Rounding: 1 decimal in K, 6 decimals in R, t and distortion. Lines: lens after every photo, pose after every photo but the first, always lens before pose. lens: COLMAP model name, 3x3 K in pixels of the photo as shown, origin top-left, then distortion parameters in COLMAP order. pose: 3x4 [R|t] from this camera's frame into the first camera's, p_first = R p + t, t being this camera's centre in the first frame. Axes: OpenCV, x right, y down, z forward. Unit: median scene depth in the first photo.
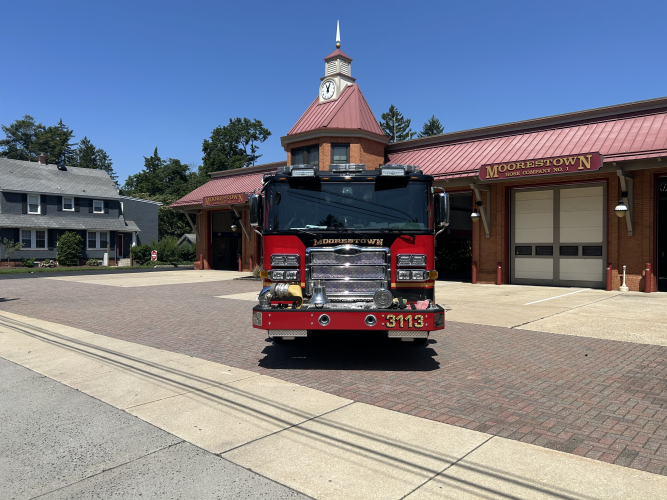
lens RADIAL K [[505.1, 0, 331.1], [0, 505.1, 251.5], [0, 0, 1]] dist [0.044261, -0.049685]
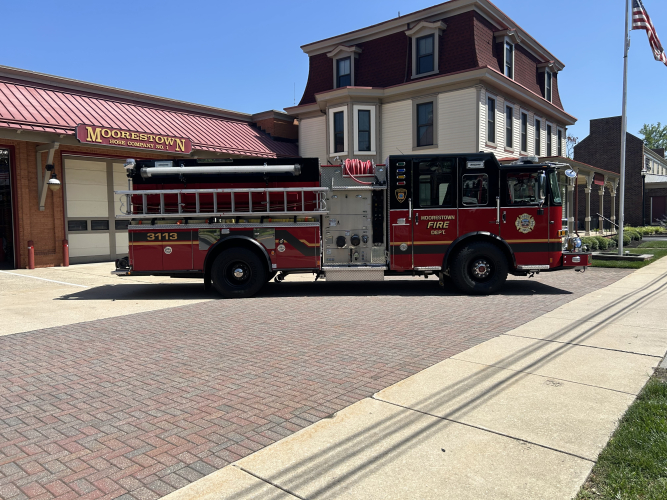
lens RADIAL K [[505.1, 0, 335.9], [0, 505.1, 244.9], [0, 0, 1]] dist [0.043587, -0.046517]
pose [[-0.030967, -0.051016, 0.998218, -0.438648], [0.021044, 0.998442, 0.051680, -0.003969], [-0.999299, 0.022607, -0.029845, 0.472355]]
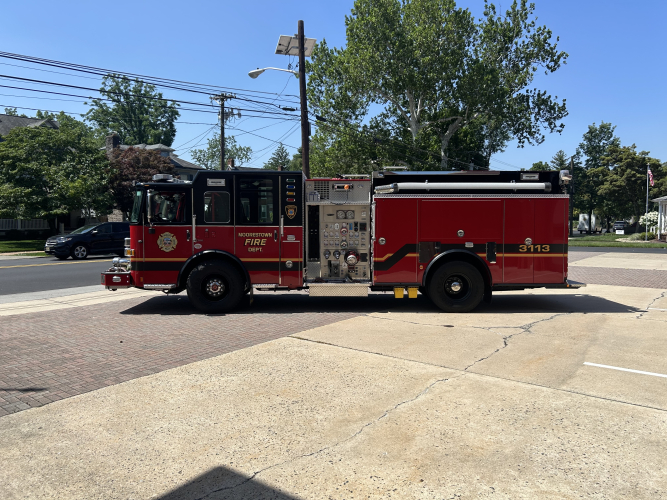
lens RADIAL K [[504.8, 0, 331.4], [0, 504.8, 243.0], [0, 0, 1]] dist [0.049328, -0.055813]
pose [[0.037053, 0.047951, -0.998162, 0.464238], [-0.005909, 0.998841, 0.047765, -0.015251], [0.999296, 0.004129, 0.037294, 0.421854]]
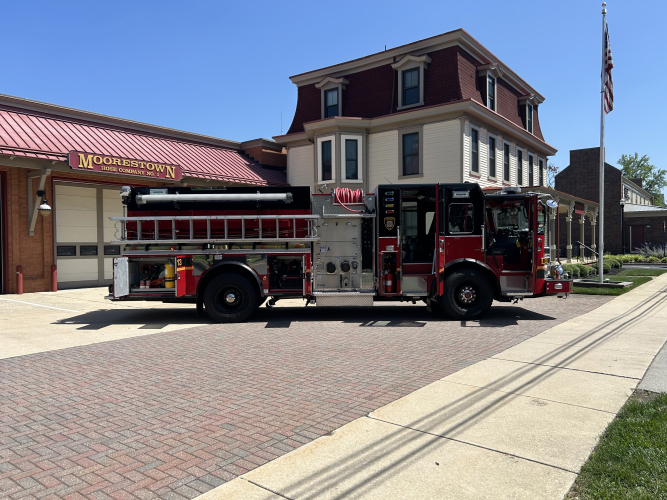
lens RADIAL K [[505.1, 0, 331.1], [0, 505.1, 251.5], [0, 0, 1]] dist [0.044261, -0.049685]
pose [[-0.051984, -0.012449, 0.998570, -0.449079], [0.015569, 0.999791, 0.013274, -0.004469], [-0.998527, 0.016237, -0.051780, 0.477529]]
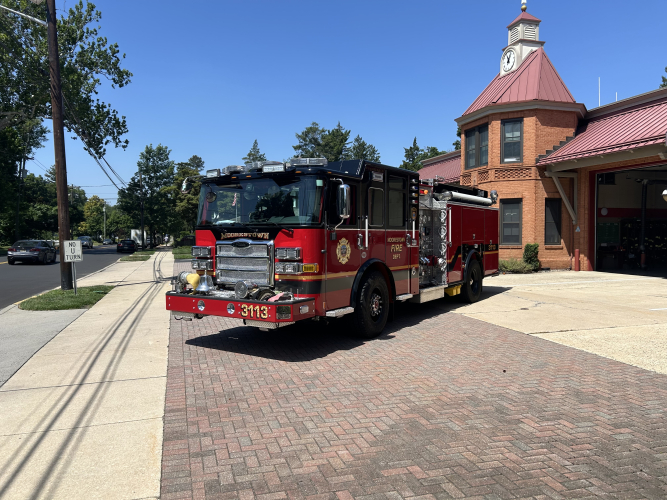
lens RADIAL K [[505.1, 0, 331.1], [0, 505.1, 251.5], [0, 0, 1]] dist [0.044261, -0.049685]
pose [[0.851579, 0.012048, -0.524088, 0.207753], [0.003852, 0.999565, 0.029238, -0.004400], [0.524213, -0.026918, 0.851162, 0.046617]]
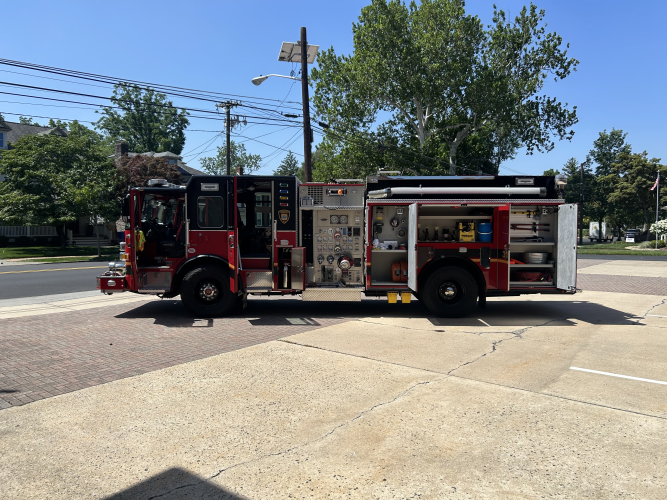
lens RADIAL K [[505.1, 0, 331.1], [0, 505.1, 251.5], [0, 0, 1]] dist [0.044261, -0.049685]
pose [[0.016045, 0.048725, -0.998683, 0.464648], [-0.007358, 0.998791, 0.048612, -0.012555], [0.999844, 0.006569, 0.016385, 0.435633]]
